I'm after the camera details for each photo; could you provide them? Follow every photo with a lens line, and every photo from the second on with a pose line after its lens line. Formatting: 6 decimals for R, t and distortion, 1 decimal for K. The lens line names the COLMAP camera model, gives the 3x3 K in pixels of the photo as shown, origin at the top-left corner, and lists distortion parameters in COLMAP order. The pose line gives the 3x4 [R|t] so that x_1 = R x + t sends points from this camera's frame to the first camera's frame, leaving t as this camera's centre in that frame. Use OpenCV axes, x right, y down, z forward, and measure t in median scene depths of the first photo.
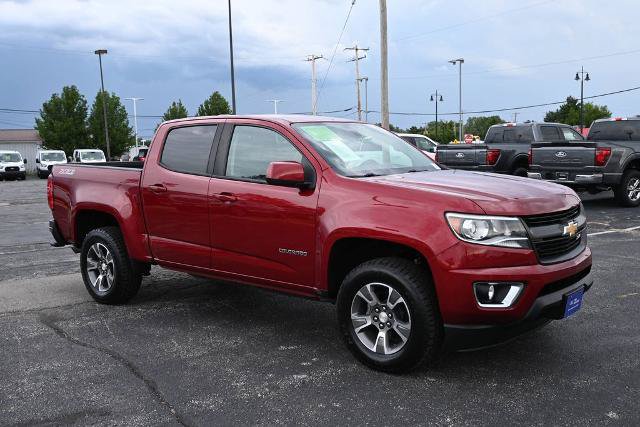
lens RADIAL K [[659.2, 0, 320.0], [0, 659.2, 213.5], [0, 0, 1]] dist [0.011988, -0.000956]
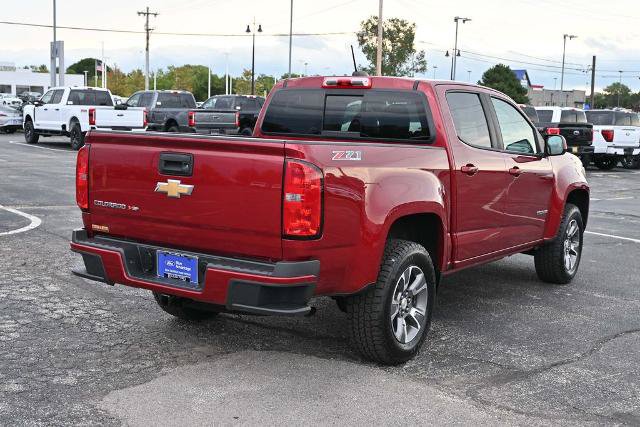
lens RADIAL K [[843.6, 0, 320.0], [0, 843.6, 213.5], [0, 0, 1]] dist [0.012860, 0.000731]
pose [[-0.102647, -0.104986, 0.989162, -1.254618], [0.068320, 0.991322, 0.112305, -0.113413], [-0.992369, 0.079107, -0.094584, 1.303653]]
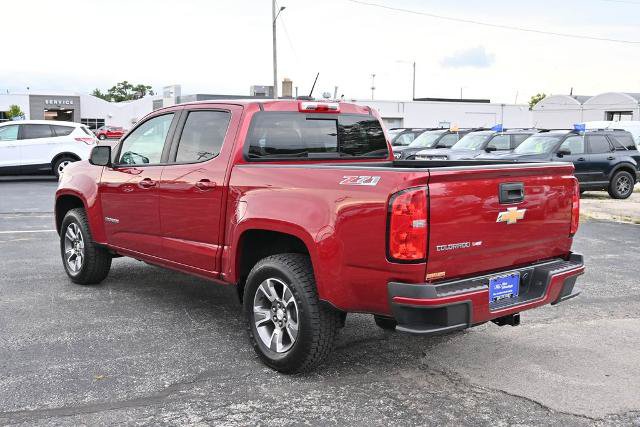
lens RADIAL K [[708.2, 0, 320.0], [0, 708.2, 213.5], [0, 0, 1]] dist [0.006307, 0.002931]
pose [[-0.983673, -0.015781, 0.179269, -0.364284], [0.023492, 0.976365, 0.214850, -0.220794], [-0.178423, 0.215553, -0.960053, 2.109598]]
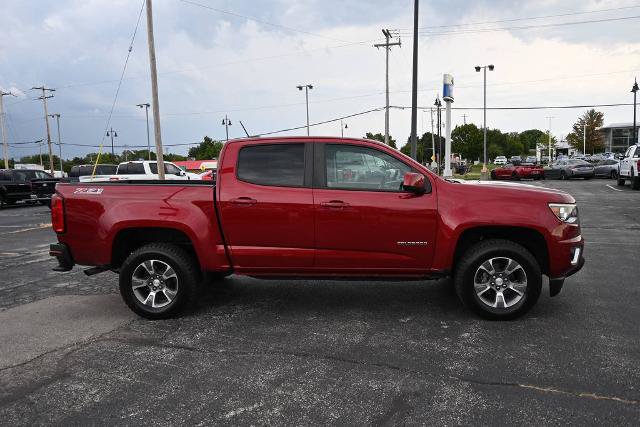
lens RADIAL K [[498.7, 0, 320.0], [0, 498.7, 213.5], [0, 0, 1]] dist [0.007895, 0.002283]
pose [[0.828084, -0.056688, 0.557731, -0.613860], [0.068130, 0.997676, 0.000248, -0.009848], [-0.556449, 0.037793, 0.830022, 0.250950]]
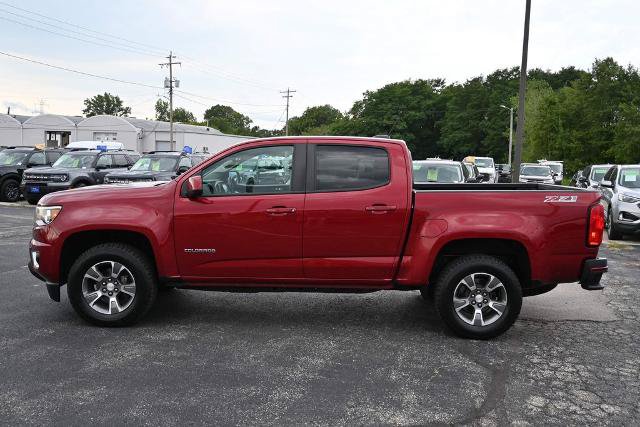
lens RADIAL K [[626.5, 0, 293.4], [0, 626.5, 213.7], [0, 0, 1]] dist [-0.019658, -0.011427]
pose [[-0.794413, 0.049379, -0.605367, 0.635229], [-0.078439, 0.980003, 0.182872, -0.223517], [0.602292, 0.192761, -0.774654, 1.928701]]
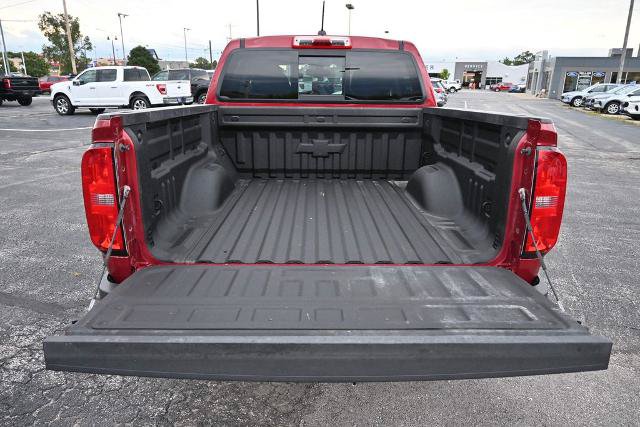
lens RADIAL K [[434.8, 0, 320.0], [0, 434.8, 213.5], [0, 0, 1]] dist [-0.001484, -0.000363]
pose [[-0.639191, -0.216016, 0.738087, -0.620767], [0.077178, 0.936878, 0.341033, -0.140759], [-0.765166, 0.274949, -0.582172, 1.521383]]
